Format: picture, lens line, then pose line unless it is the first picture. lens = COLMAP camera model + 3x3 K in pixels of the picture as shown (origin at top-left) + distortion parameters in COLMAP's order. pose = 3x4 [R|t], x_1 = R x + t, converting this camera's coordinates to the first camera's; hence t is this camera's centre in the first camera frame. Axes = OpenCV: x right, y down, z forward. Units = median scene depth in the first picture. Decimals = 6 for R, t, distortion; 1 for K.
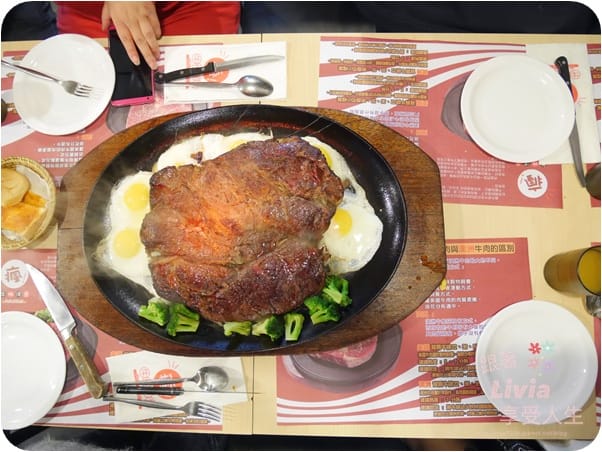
lens RADIAL K [[429.7, 0, 301.0], [0, 429.7, 226.0], [0, 0, 1]] dist [-0.040788, 0.004362]
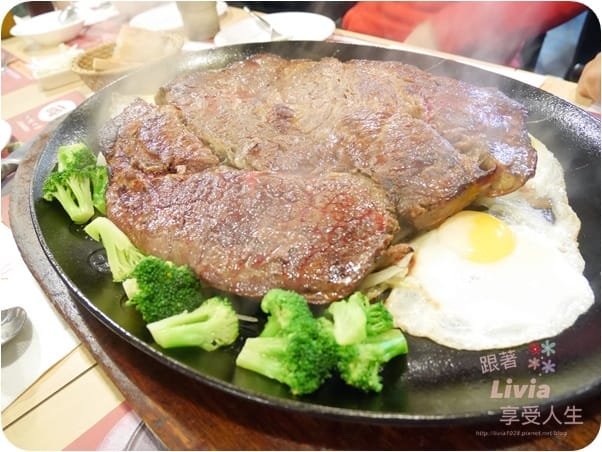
lens RADIAL K [[429.7, 0, 301.0], [0, 429.7, 226.0], [0, 0, 1]] dist [-0.040788, 0.004362]
pose [[0.698584, 0.466658, -0.542412, 0.177626], [-0.696985, 0.615261, -0.368328, 0.237020], [0.161842, 0.635361, 0.755065, 0.662240]]
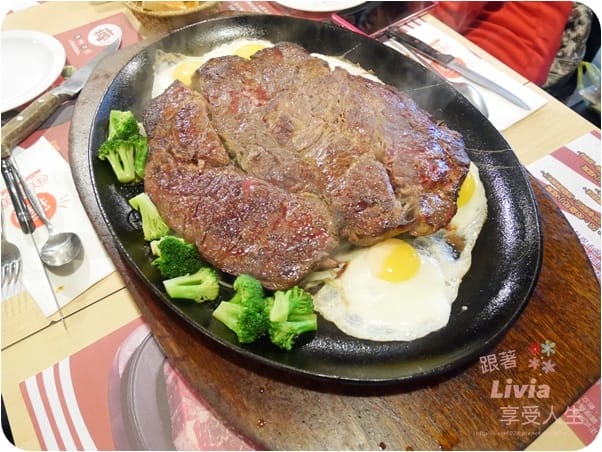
lens RADIAL K [[463.3, 0, 301.0], [0, 463.3, 226.0], [0, 0, 1]] dist [-0.000693, -0.006440]
pose [[0.550712, 0.702589, -0.450650, 0.255469], [-0.828526, 0.525644, -0.192984, 0.181914], [0.101293, 0.479654, 0.871591, 0.433479]]
